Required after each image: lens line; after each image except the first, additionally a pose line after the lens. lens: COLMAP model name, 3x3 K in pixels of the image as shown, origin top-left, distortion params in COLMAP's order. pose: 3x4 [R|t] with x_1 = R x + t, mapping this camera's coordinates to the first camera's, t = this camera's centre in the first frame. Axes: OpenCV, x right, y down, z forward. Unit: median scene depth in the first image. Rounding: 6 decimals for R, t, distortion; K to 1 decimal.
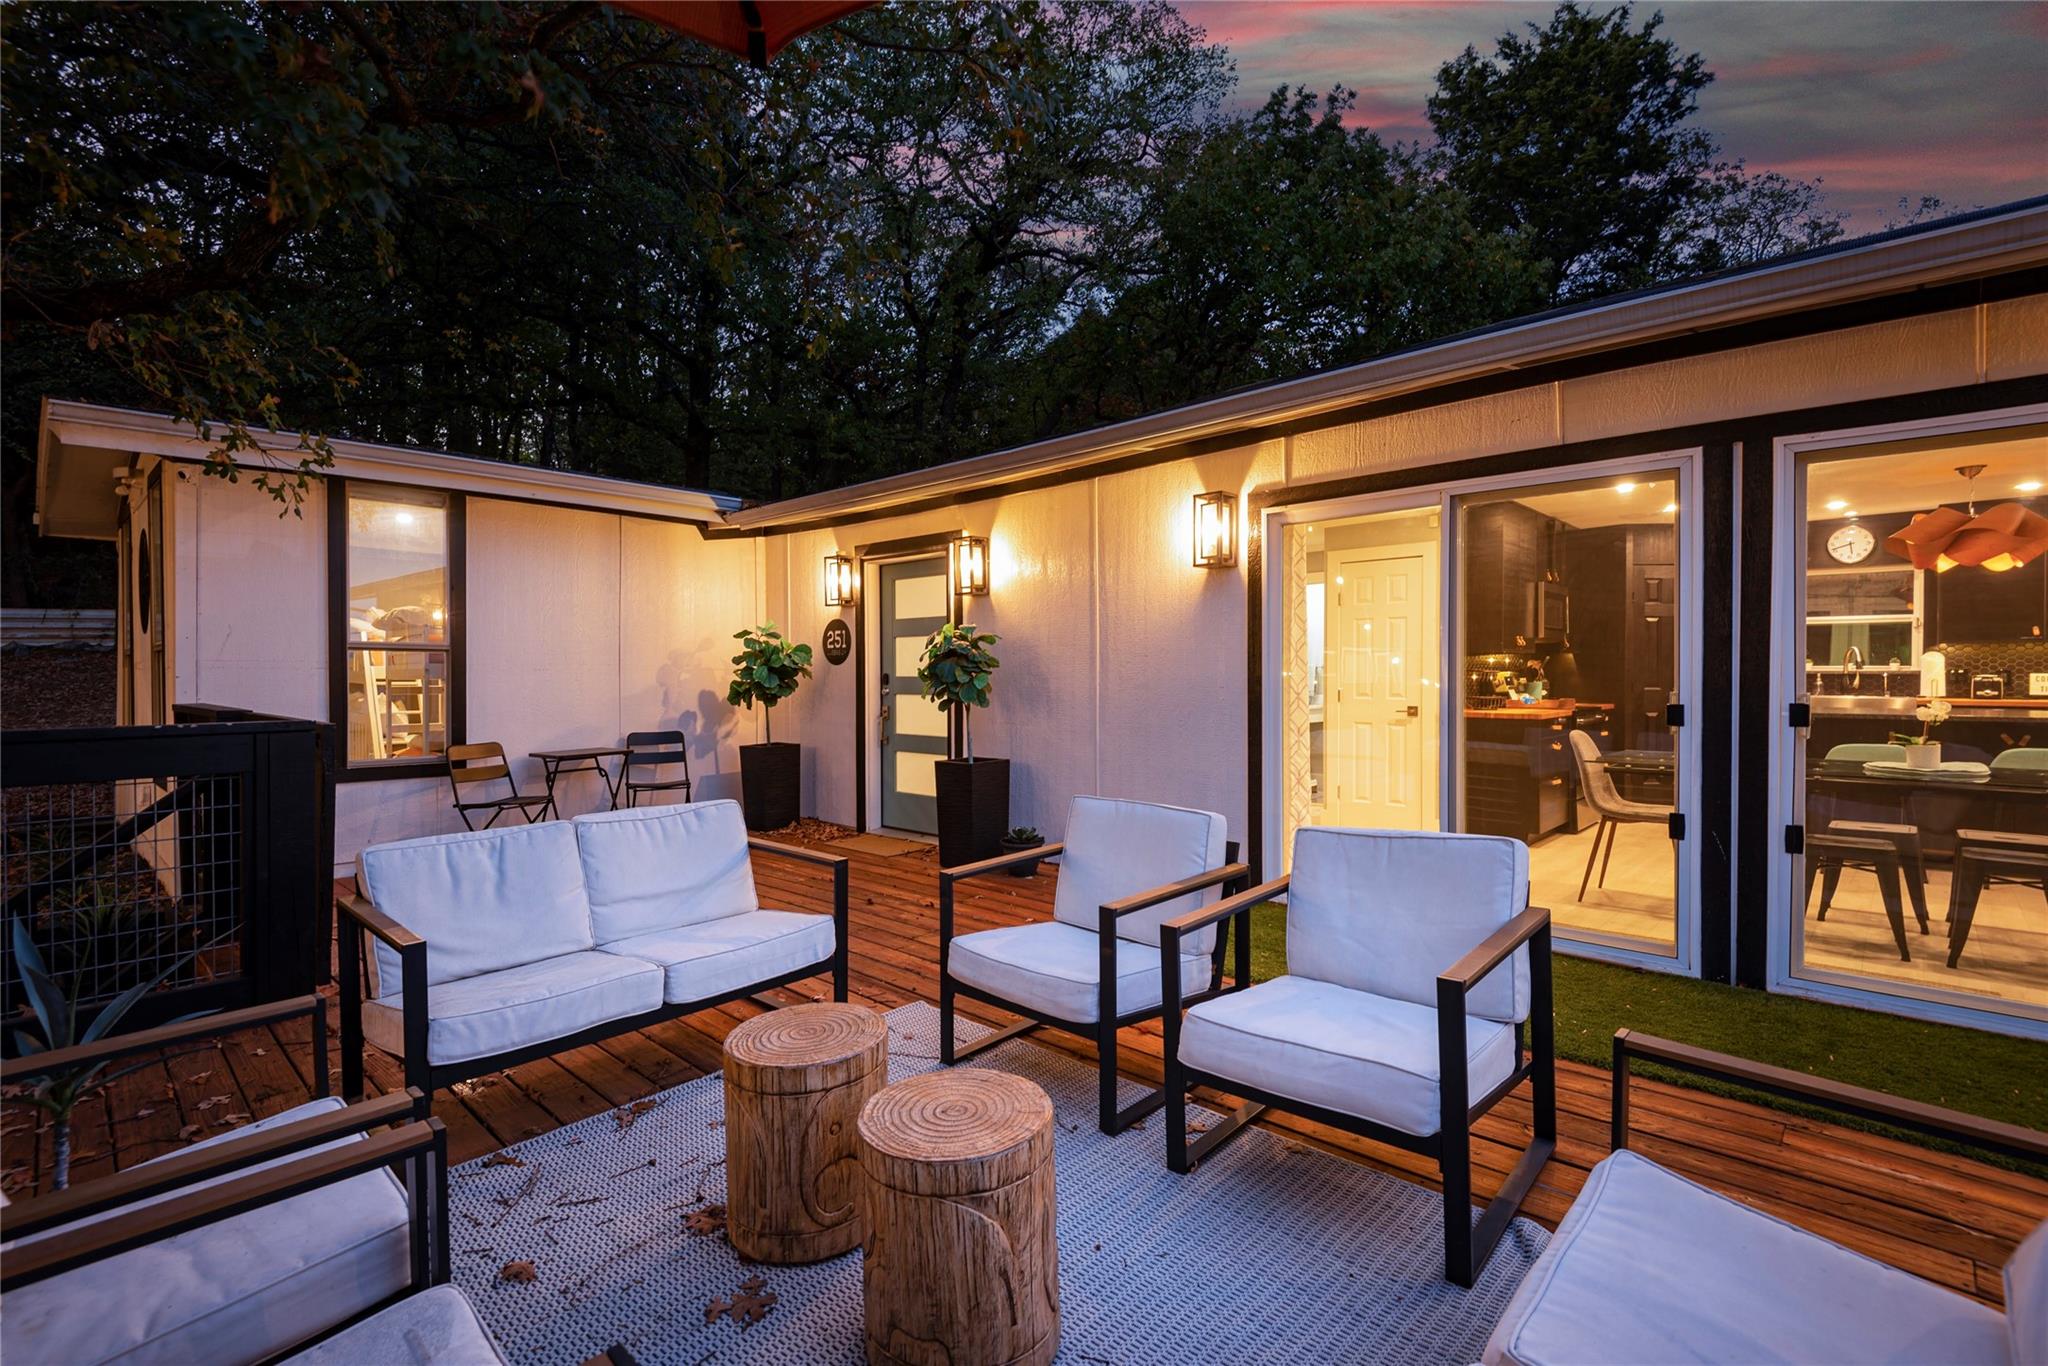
lens RADIAL K [[918.8, 0, 1020.3], [0, 918.8, 682.3], [0, 0, 1]] dist [0.040124, -0.028310]
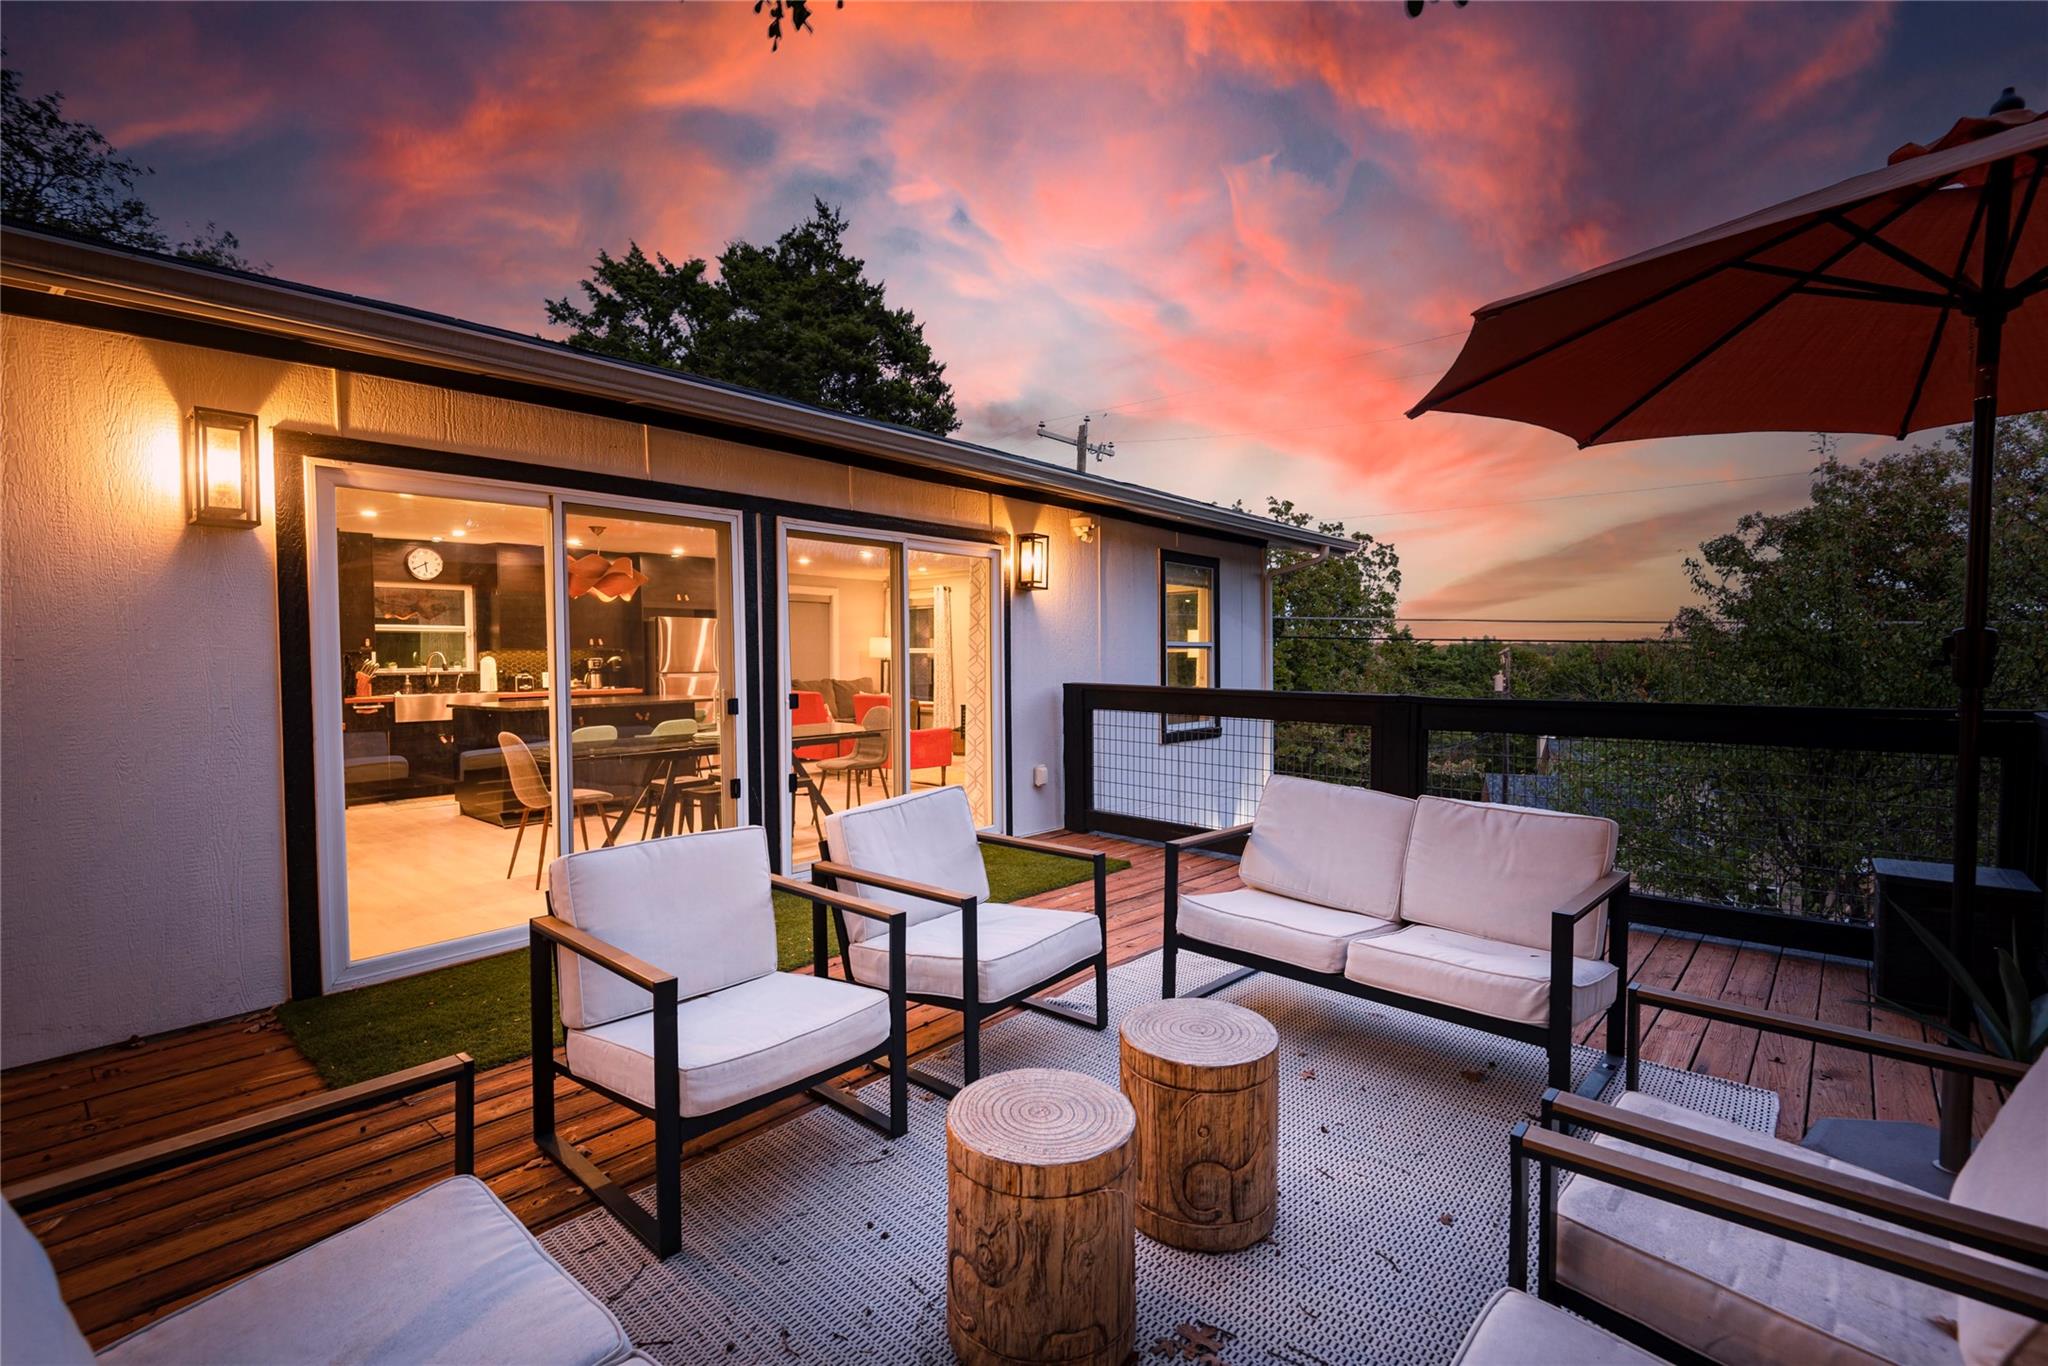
lens RADIAL K [[933.5, 0, 997.5], [0, 933.5, 675.2], [0, 0, 1]] dist [0.001599, -0.029661]
pose [[-0.013233, -0.010840, 0.999854, -0.374346], [0.021109, 0.999715, 0.011118, -0.008021], [-0.999690, 0.021253, -0.013001, 0.359640]]
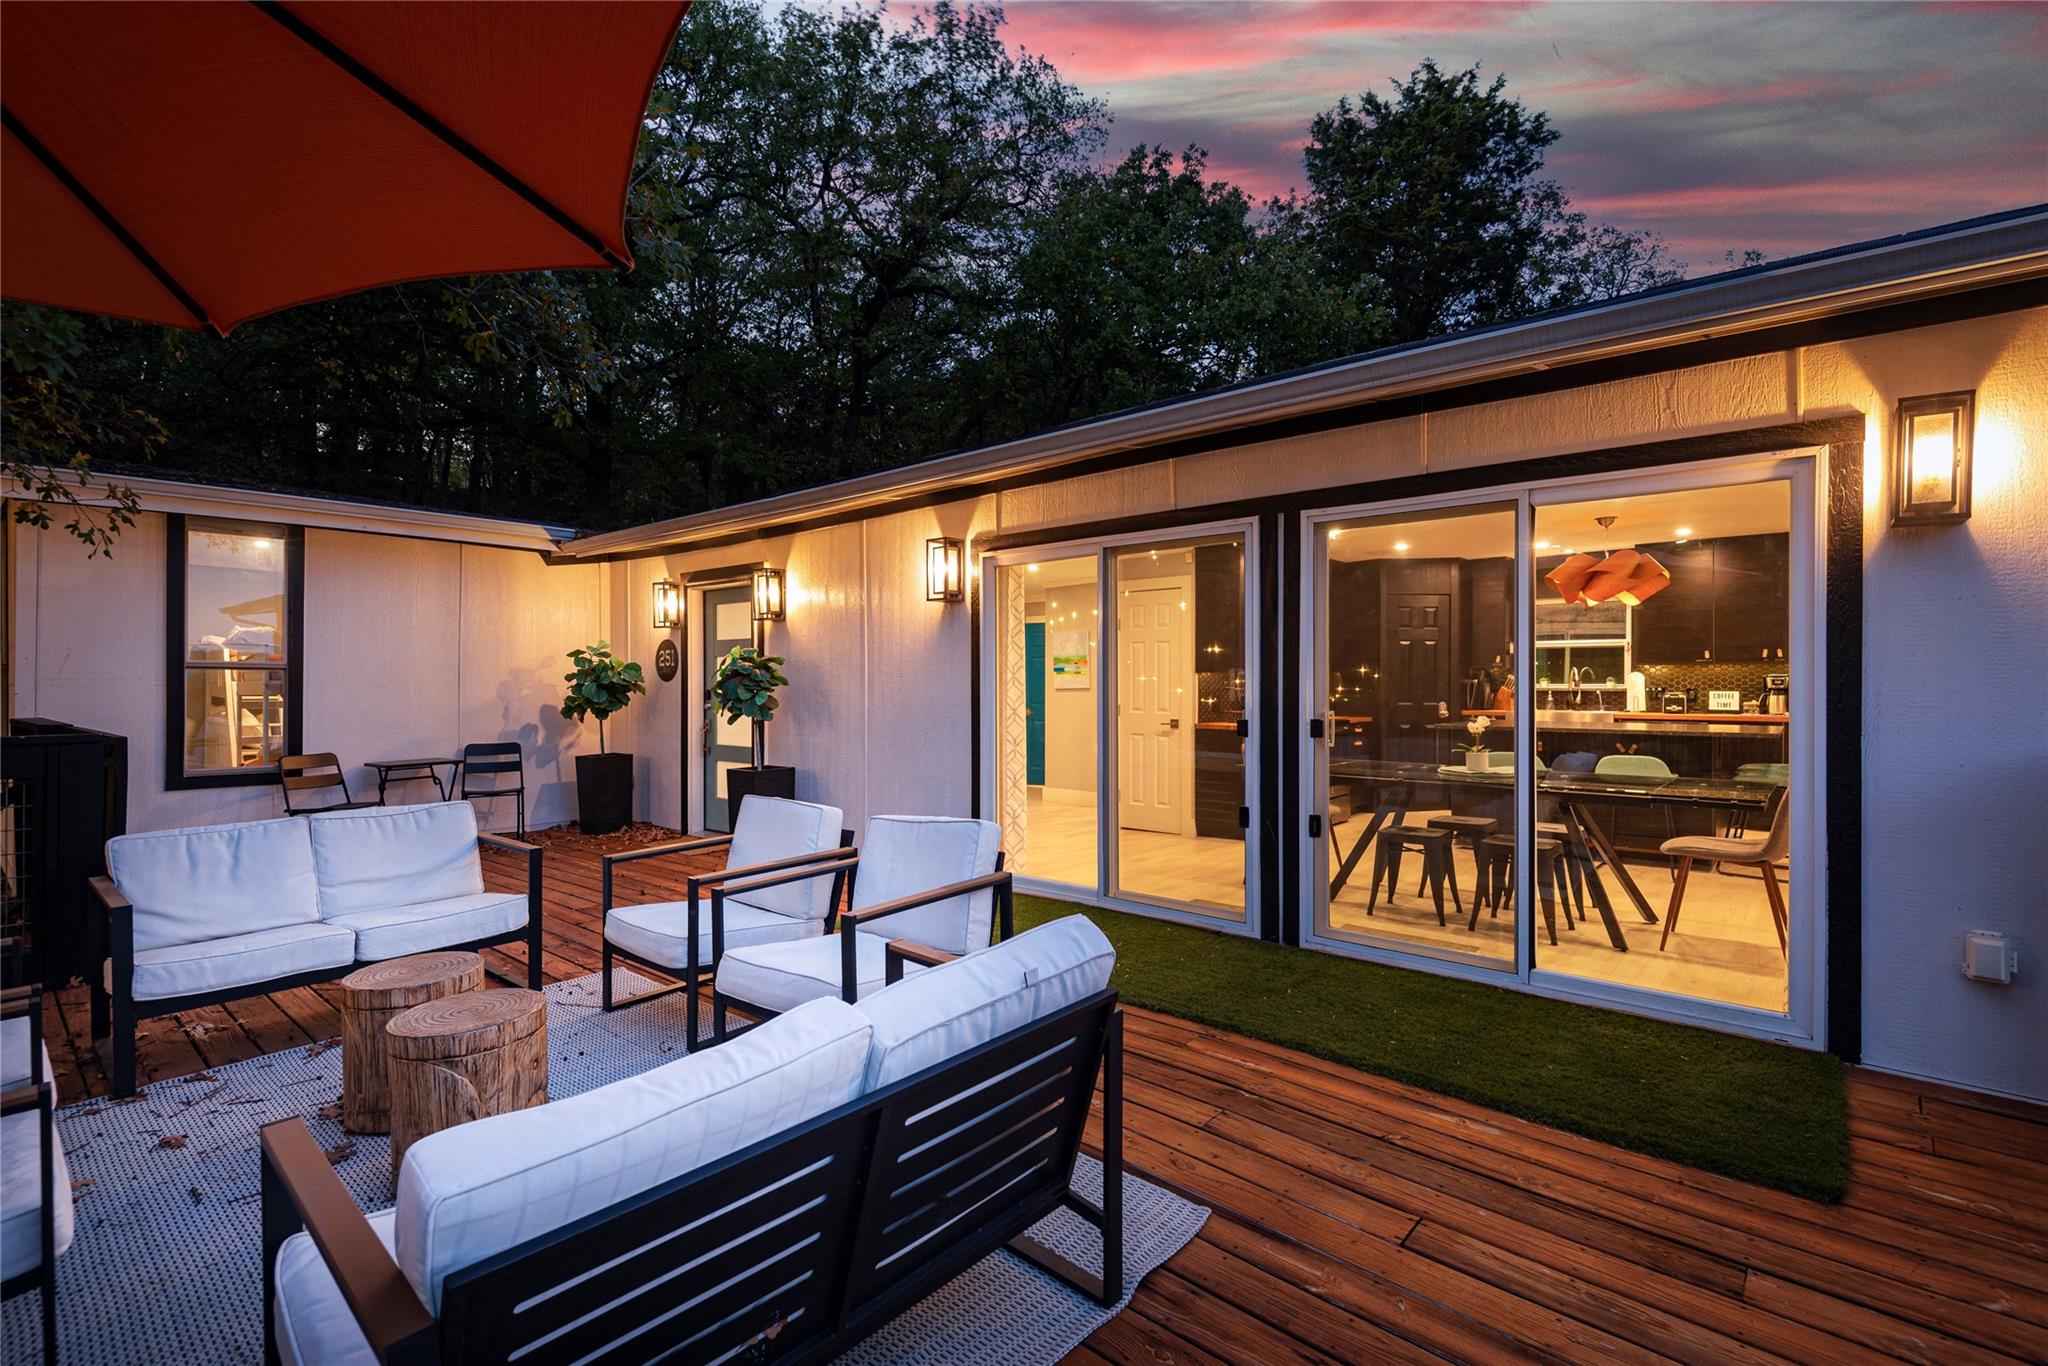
lens RADIAL K [[924.5, 0, 1028.1], [0, 924.5, 683.2], [0, 0, 1]] dist [0.033795, -0.019741]
pose [[0.999133, 0.001556, 0.041611, 0.214771], [-0.001139, 0.999949, -0.010044, -0.007621], [-0.041625, 0.009988, 0.999083, -0.139742]]
